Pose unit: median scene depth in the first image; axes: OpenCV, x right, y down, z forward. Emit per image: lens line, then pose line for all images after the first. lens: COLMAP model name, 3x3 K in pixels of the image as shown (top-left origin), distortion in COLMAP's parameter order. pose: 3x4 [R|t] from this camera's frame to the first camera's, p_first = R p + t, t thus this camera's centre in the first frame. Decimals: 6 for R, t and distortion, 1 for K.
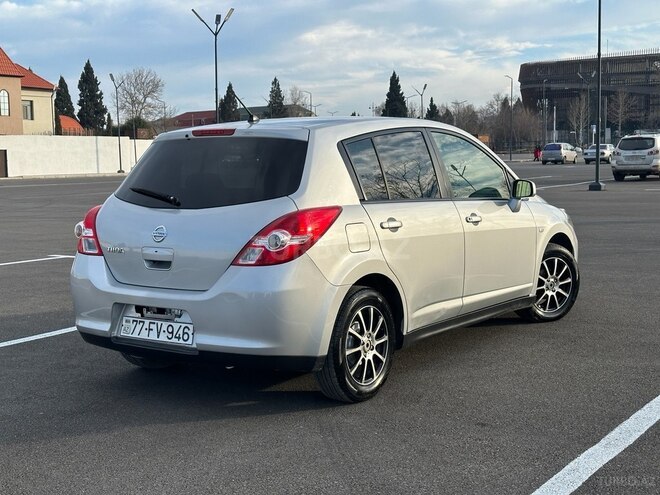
lens RADIAL K [[904.7, 0, 332.8], [0, 904.7, 247.4], [0, 0, 1]] dist [0.118516, -0.107963]
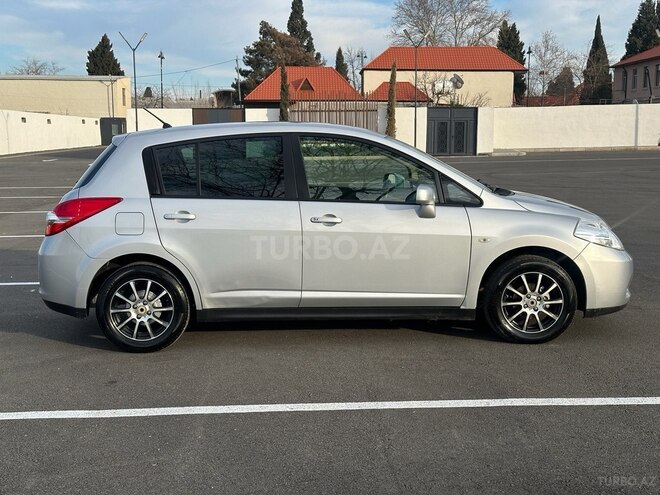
lens RADIAL K [[904.7, 0, 332.8], [0, 904.7, 247.4], [0, 0, 1]] dist [0.118516, -0.107963]
pose [[0.628398, 0.114700, -0.769390, 1.192294], [-0.080828, 0.993343, 0.082071, -0.105512], [0.773682, 0.010615, 0.633486, 0.413684]]
